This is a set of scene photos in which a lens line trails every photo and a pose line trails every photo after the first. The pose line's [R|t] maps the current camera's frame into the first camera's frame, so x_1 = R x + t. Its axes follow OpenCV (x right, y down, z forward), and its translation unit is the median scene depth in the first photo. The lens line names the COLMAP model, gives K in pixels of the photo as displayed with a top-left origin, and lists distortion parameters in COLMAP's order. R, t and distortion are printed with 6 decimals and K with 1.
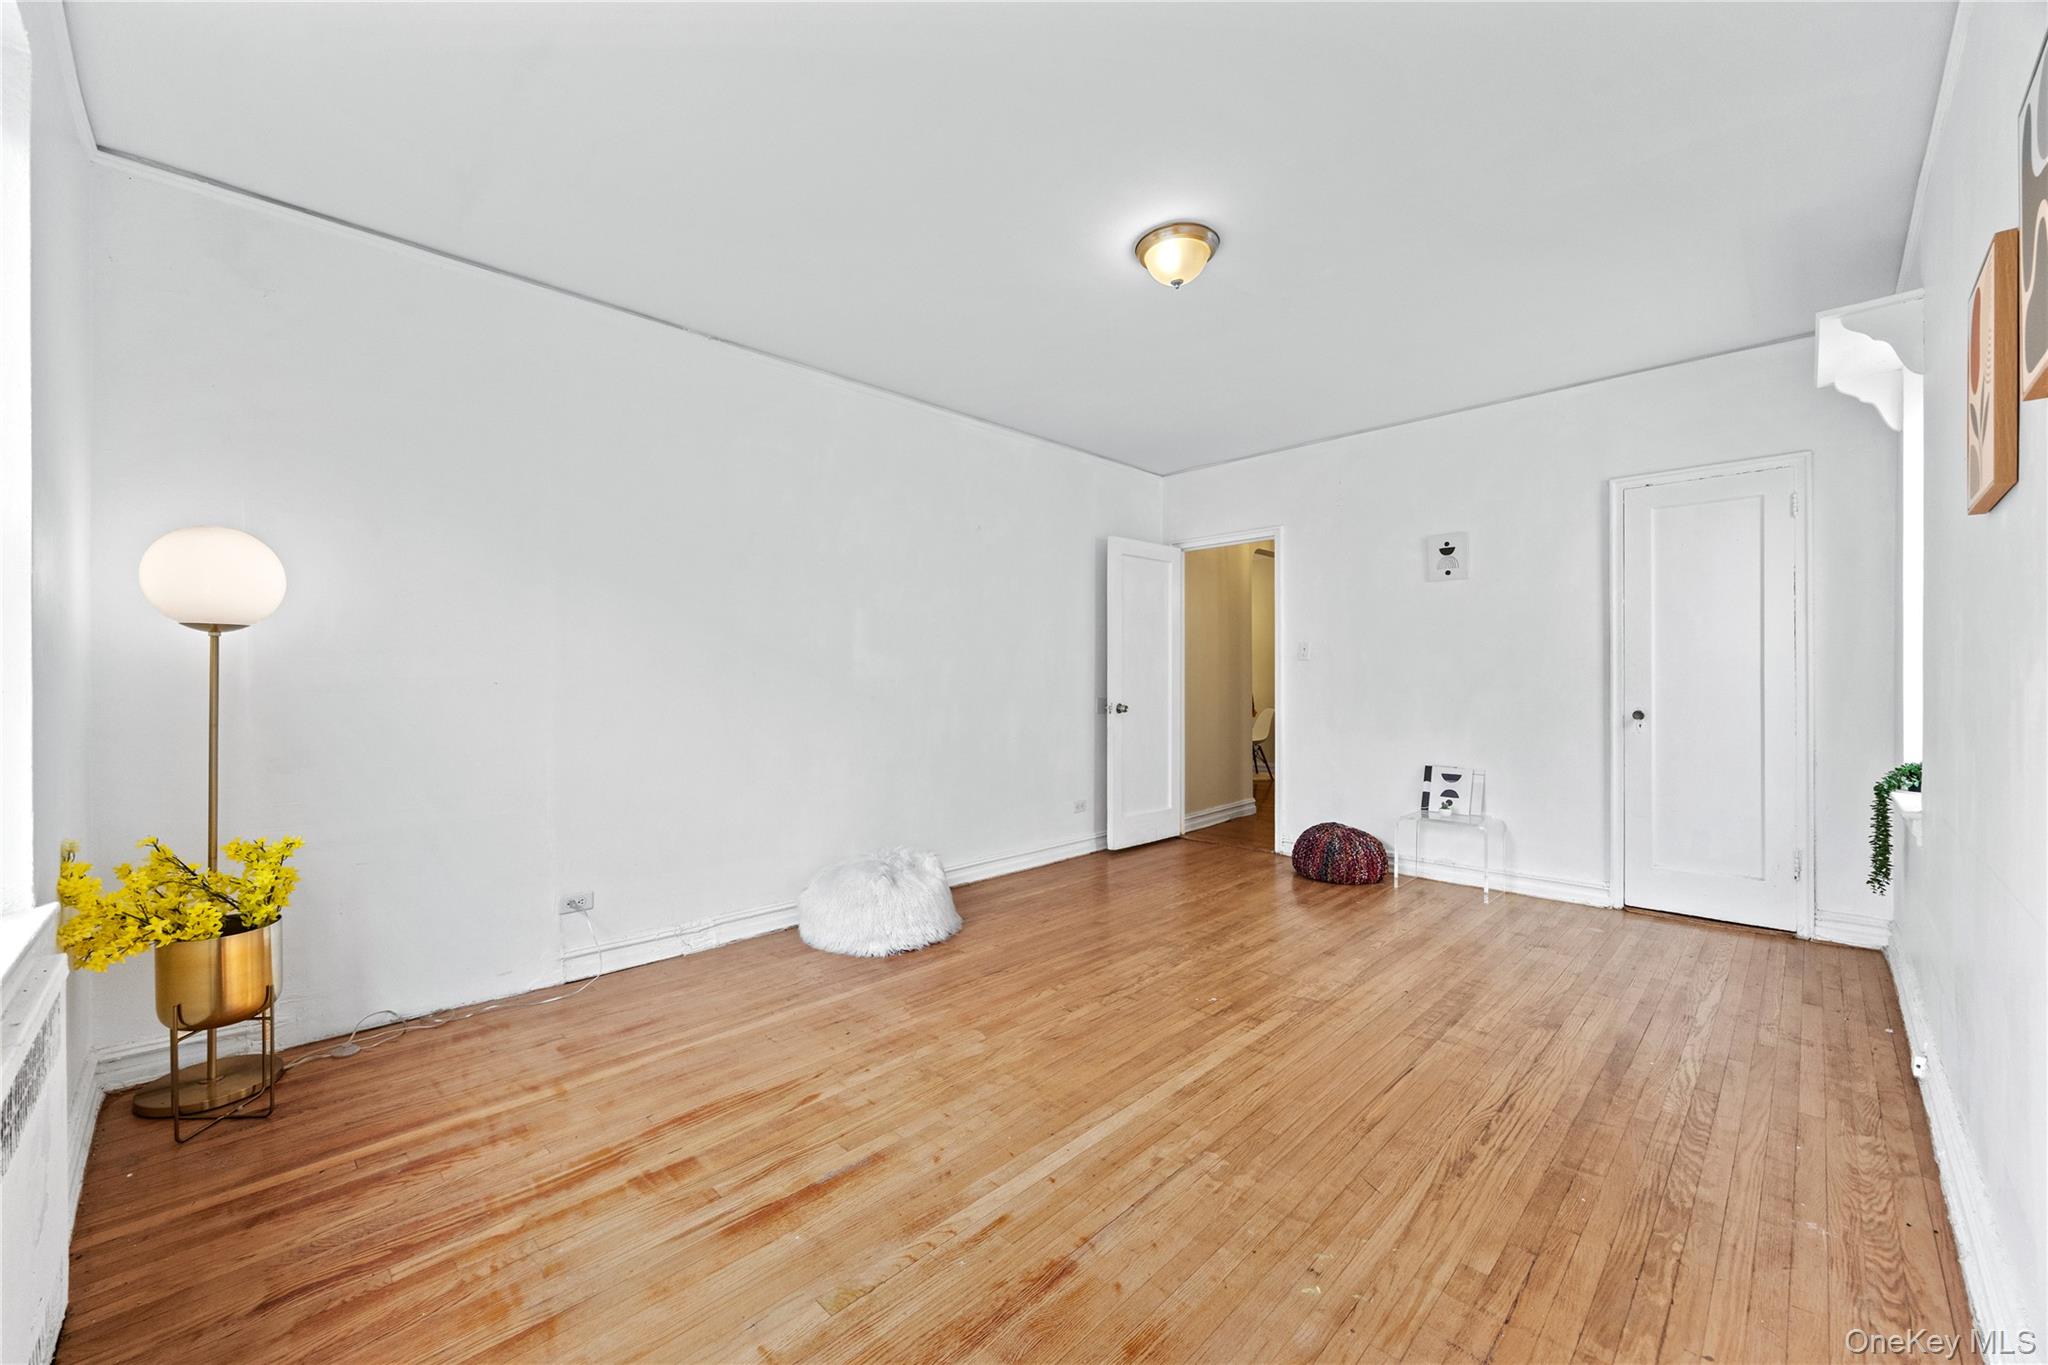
lens RADIAL K [[784.6, 0, 1024.0], [0, 784.6, 682.5], [0, 0, 1]] dist [-0.000284, 0.000342]
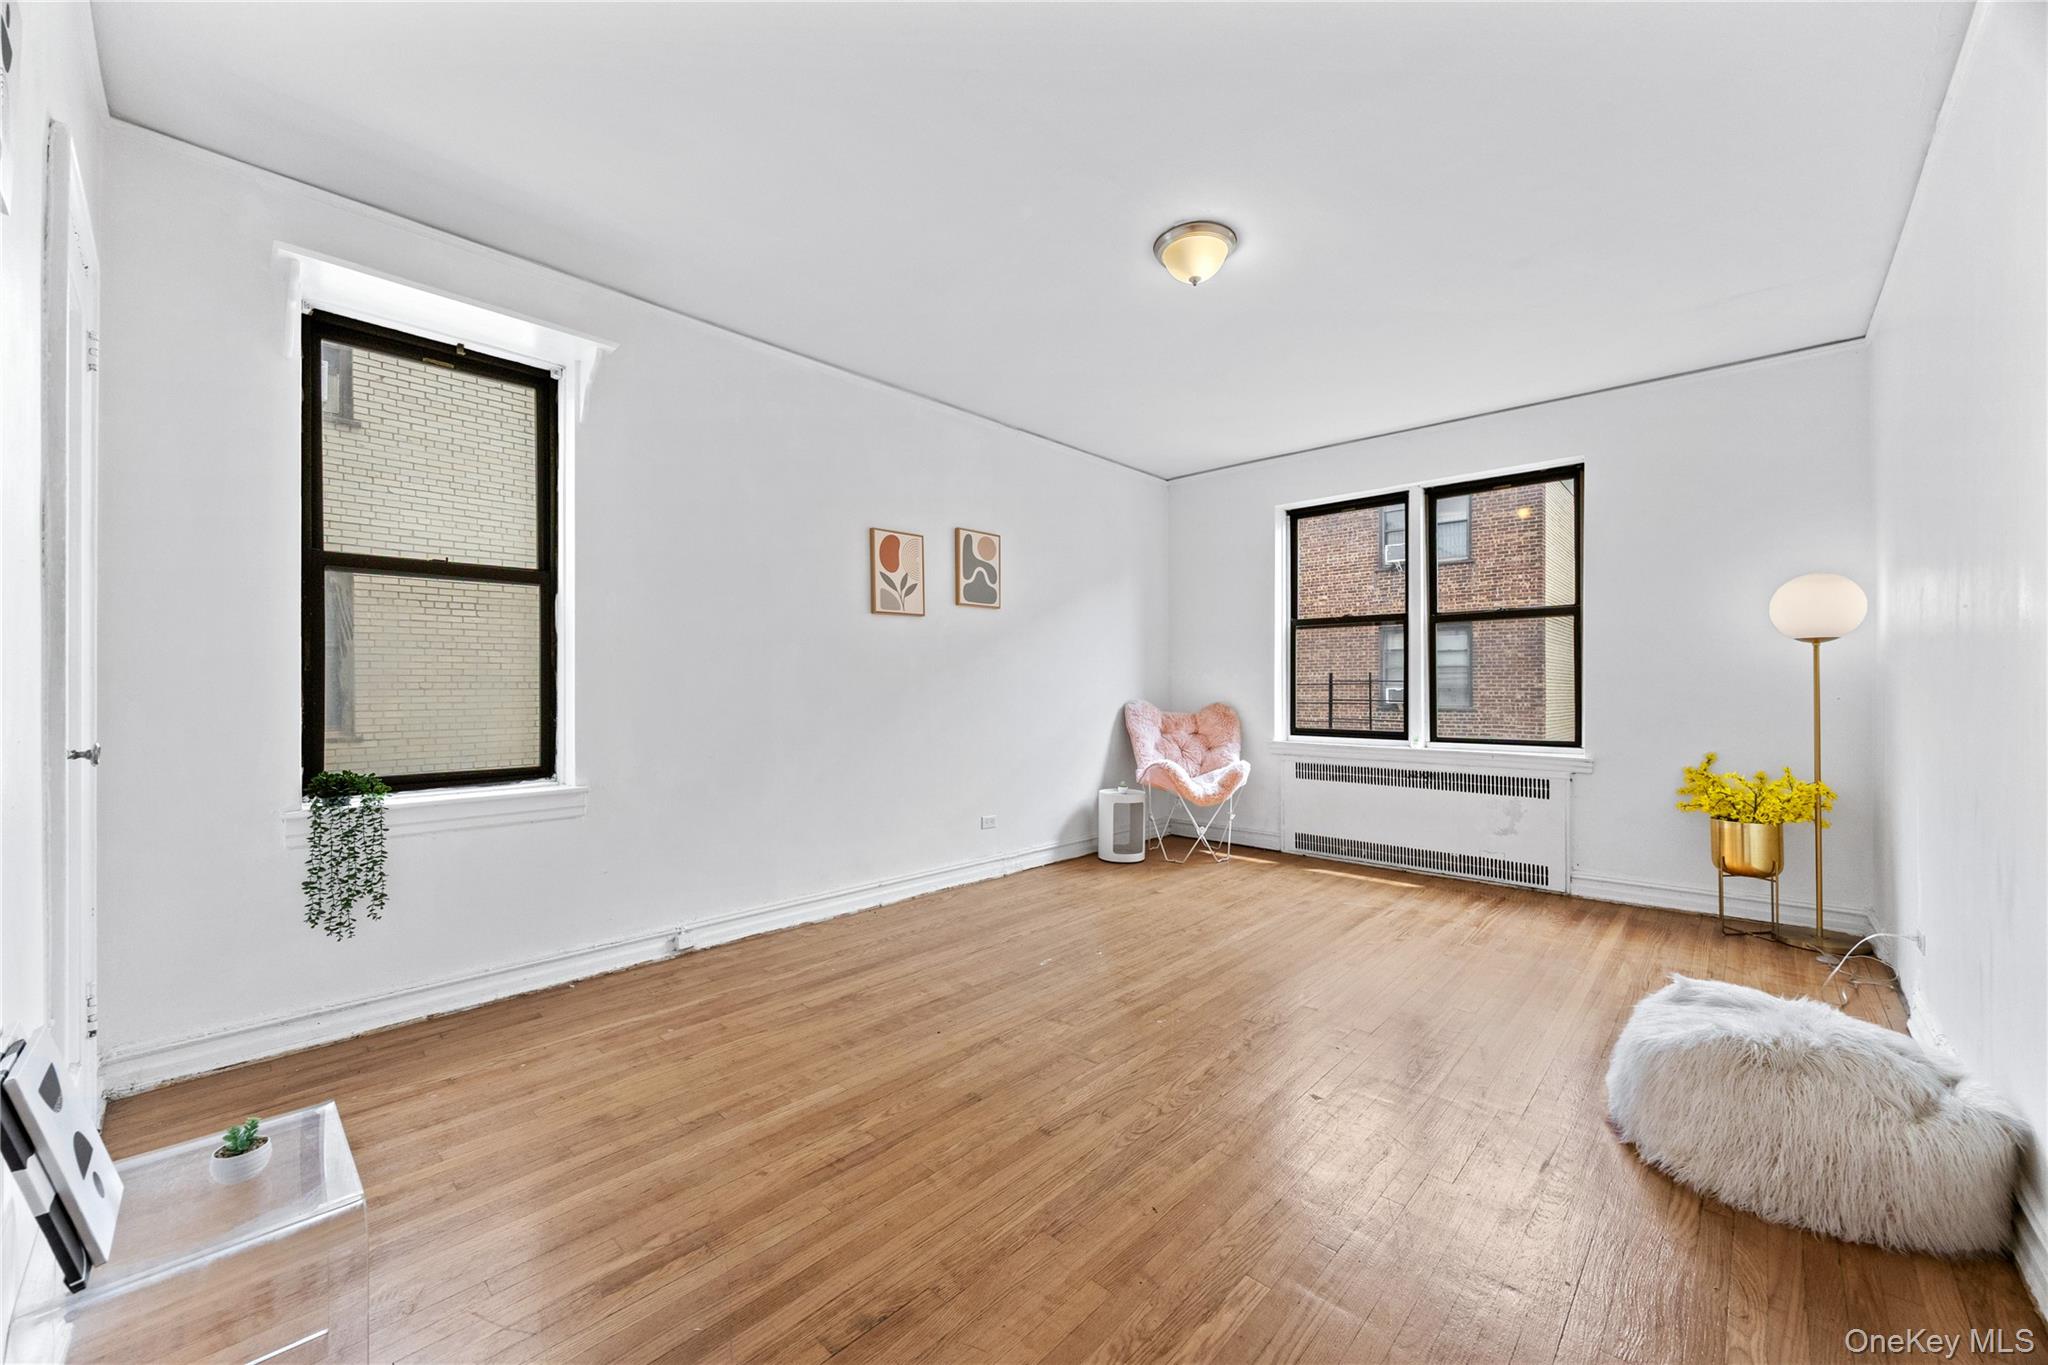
lens RADIAL K [[784.6, 0, 1024.0], [0, 784.6, 682.5], [0, 0, 1]] dist [-0.000284, 0.000342]
pose [[-0.999744, 0.003566, -0.022335, 0.462736], [0.003676, 0.999981, -0.004857, 0.011305], [0.022317, -0.004938, -0.999739, 2.112266]]
